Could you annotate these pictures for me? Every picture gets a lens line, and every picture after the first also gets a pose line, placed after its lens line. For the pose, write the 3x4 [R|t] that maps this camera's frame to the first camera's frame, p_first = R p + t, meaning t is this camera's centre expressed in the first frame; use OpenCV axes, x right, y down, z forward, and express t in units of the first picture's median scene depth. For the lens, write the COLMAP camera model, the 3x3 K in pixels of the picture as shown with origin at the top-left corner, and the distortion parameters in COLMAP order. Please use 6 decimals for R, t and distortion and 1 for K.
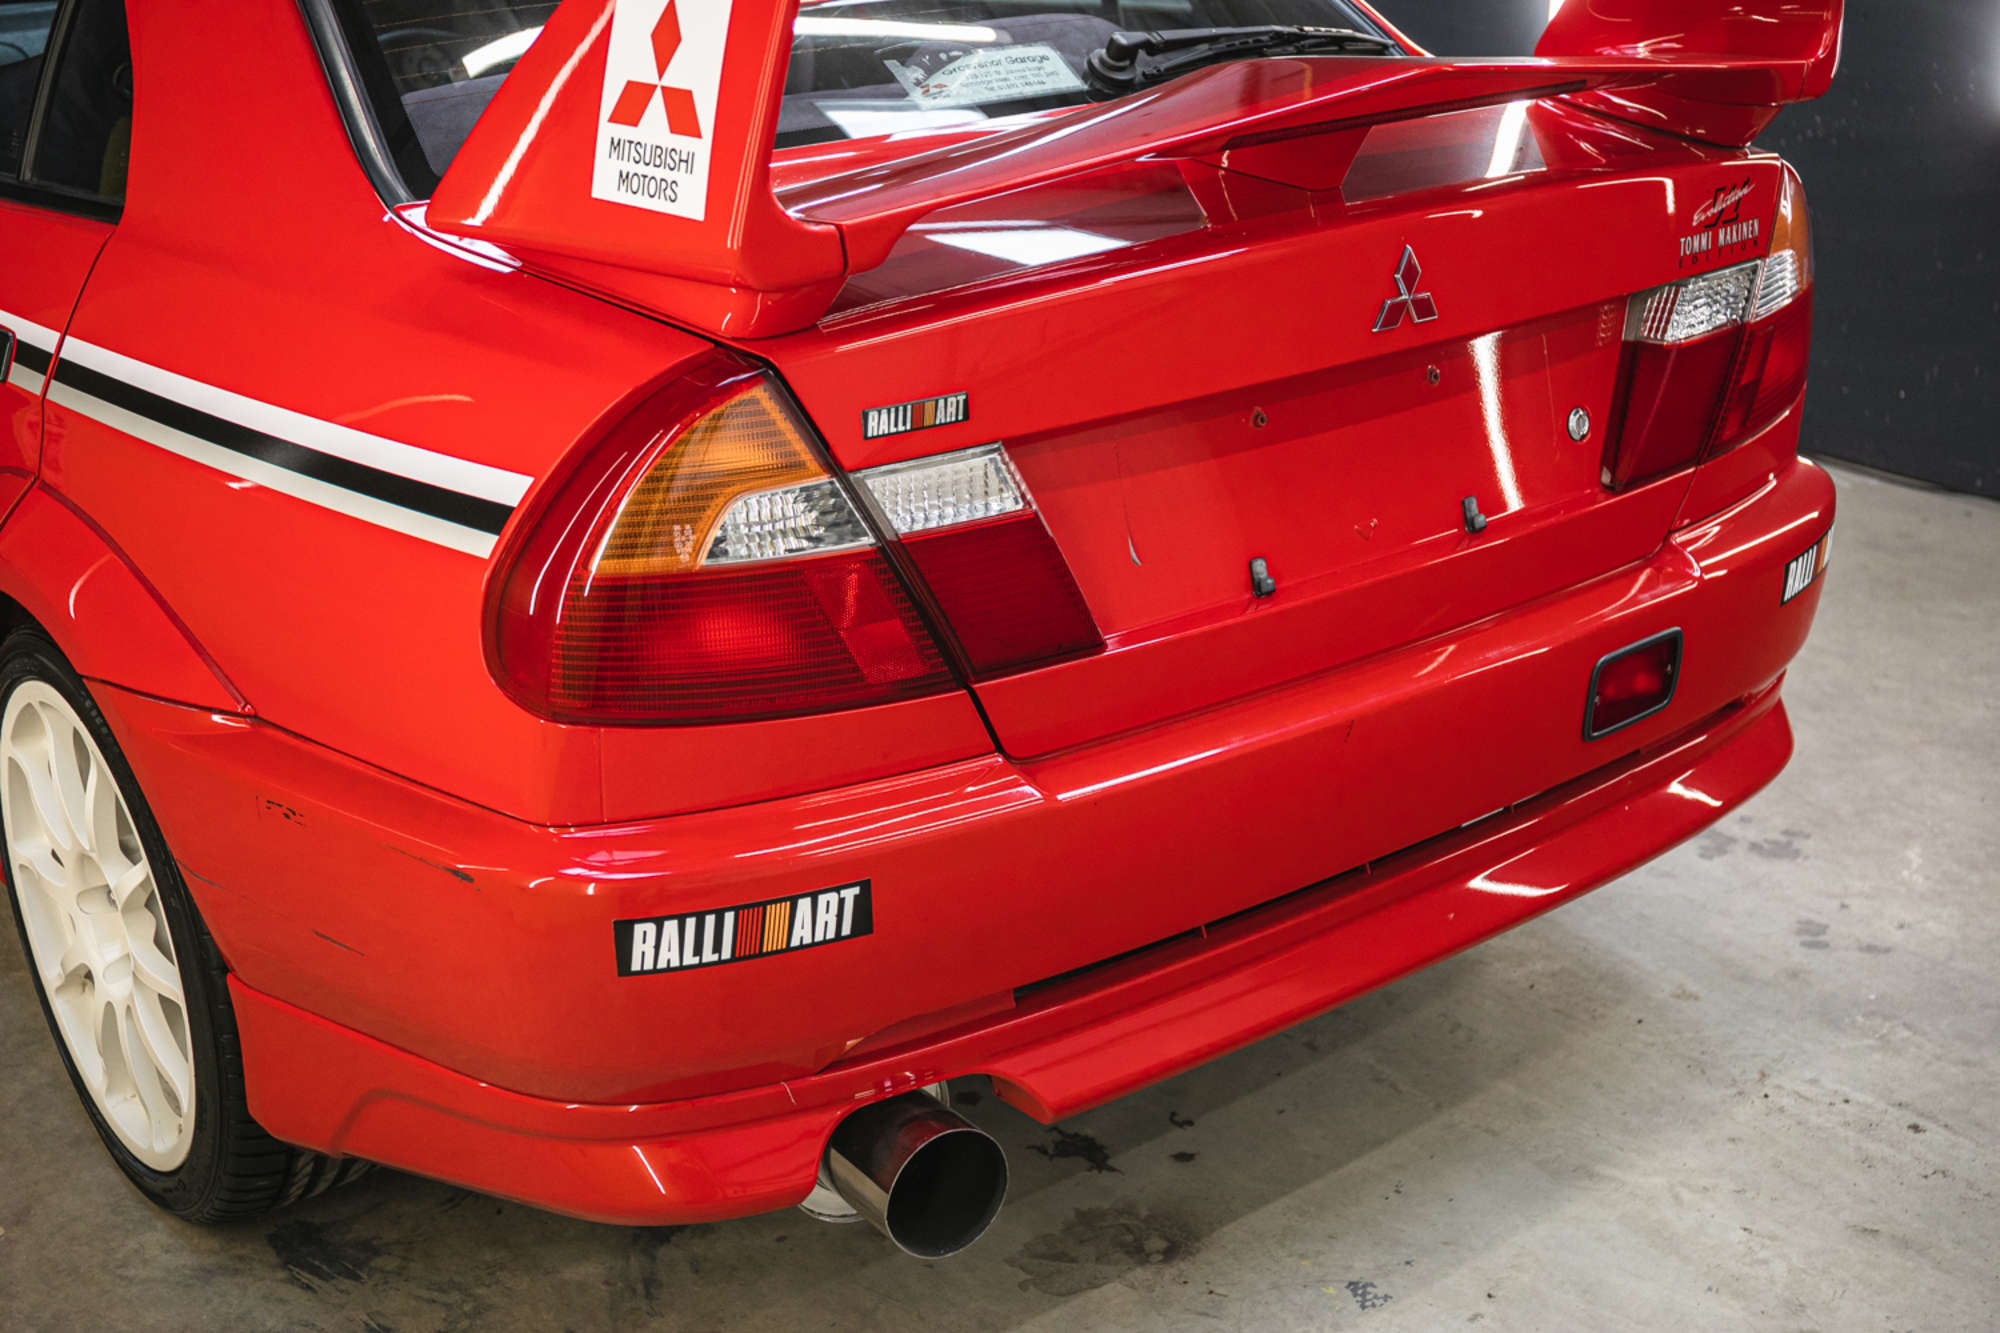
lens RADIAL K [[2564.2, 0, 1000.0], [0, 2564.2, 666.5], [0, 0, 1]] dist [0.003801, 0.202776]
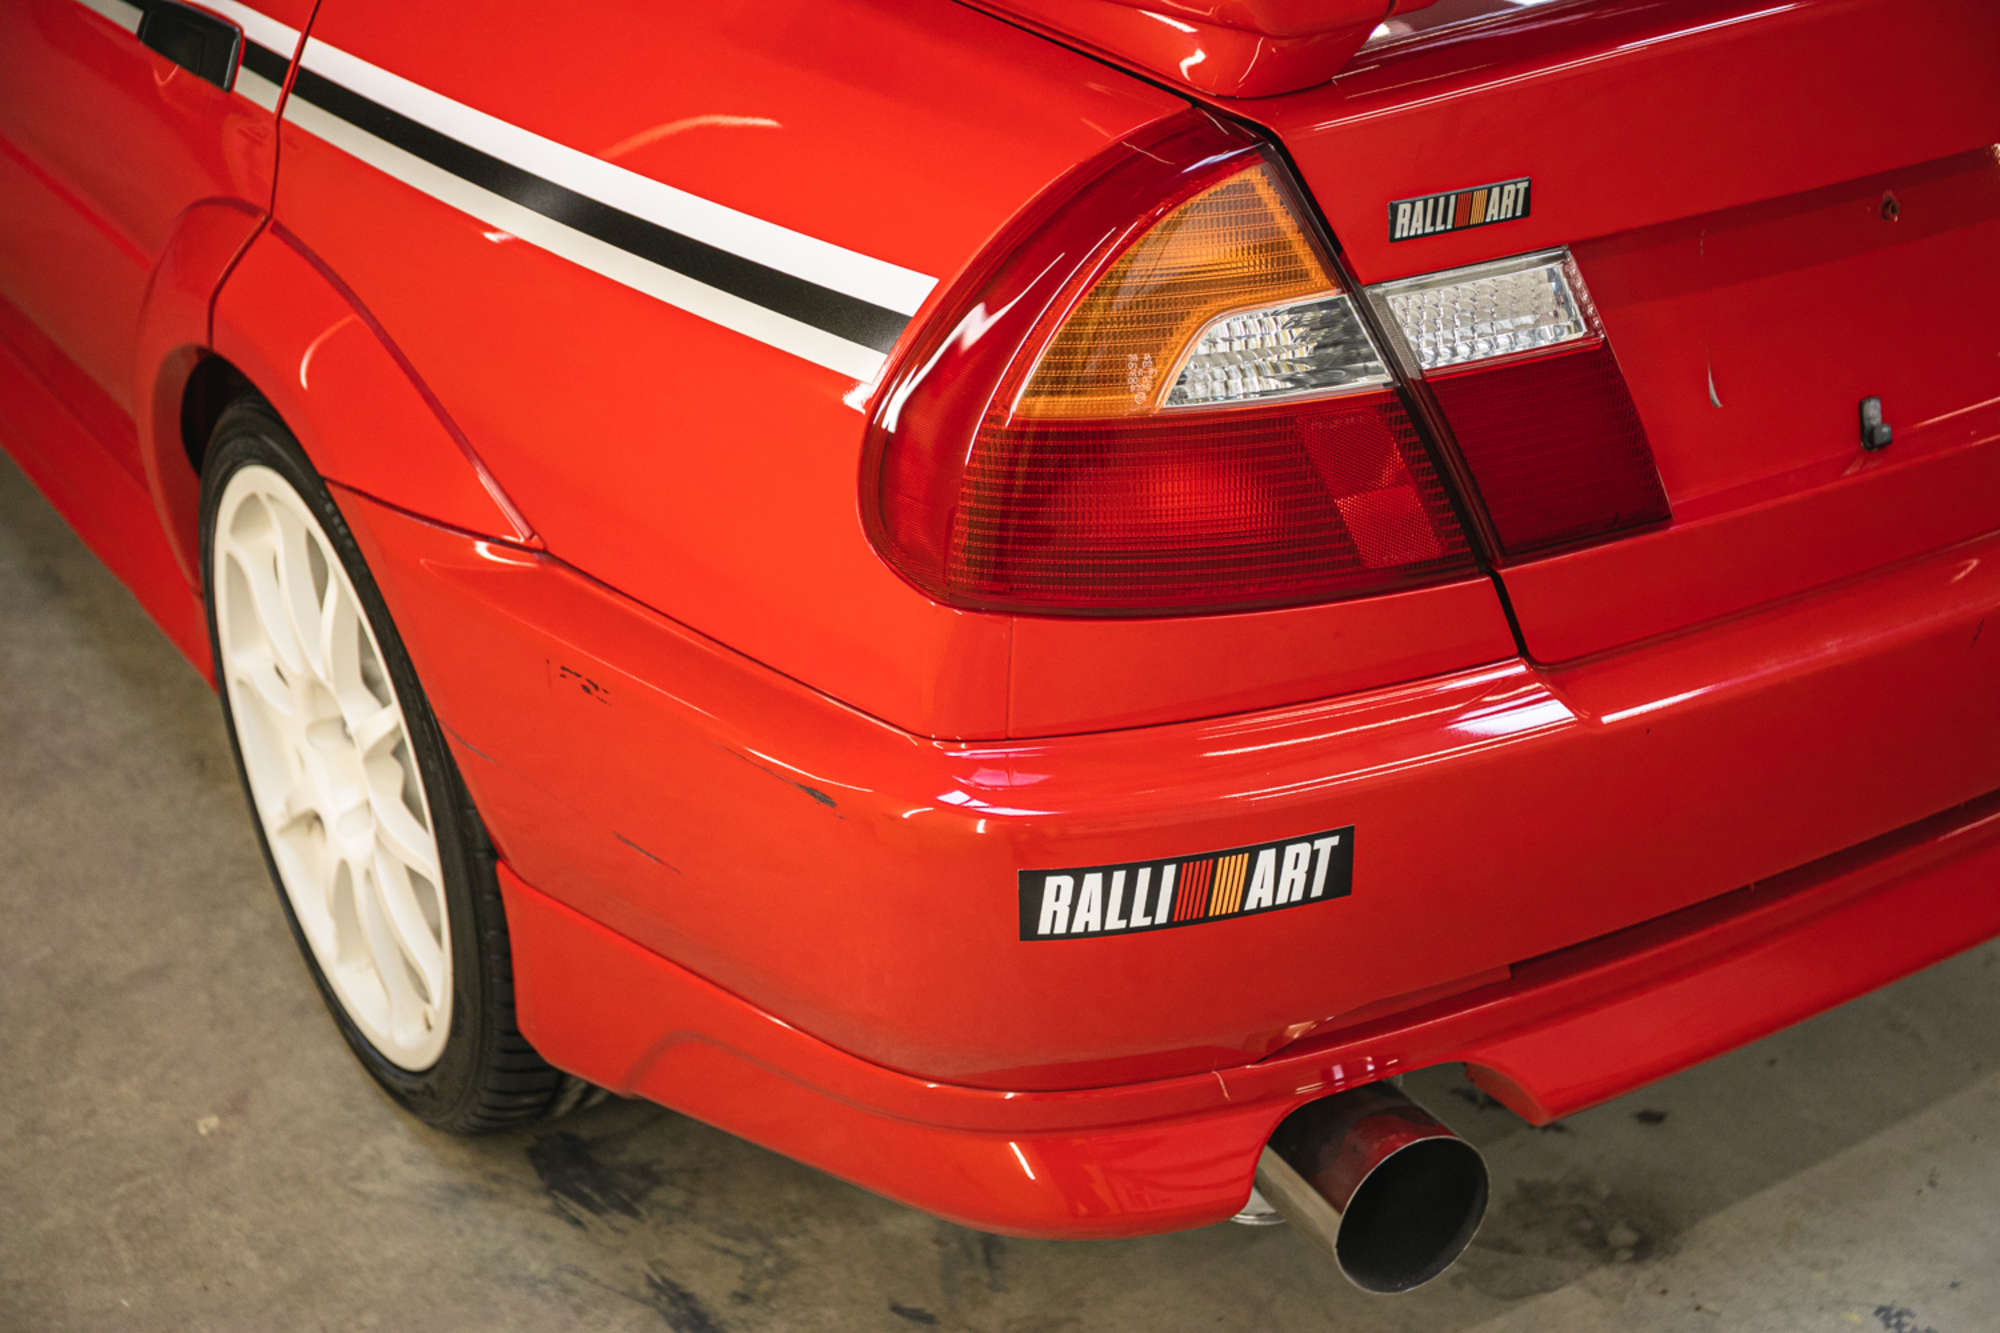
lens RADIAL K [[2843.8, 0, 1000.0], [0, 2843.8, 666.5], [0, 0, 1]] dist [0.019216, 0.338736]
pose [[0.995195, 0.049279, -0.084606, -0.072174], [-0.039867, 0.993182, 0.109542, -0.043056], [0.089427, -0.105643, 0.990375, 0.142106]]
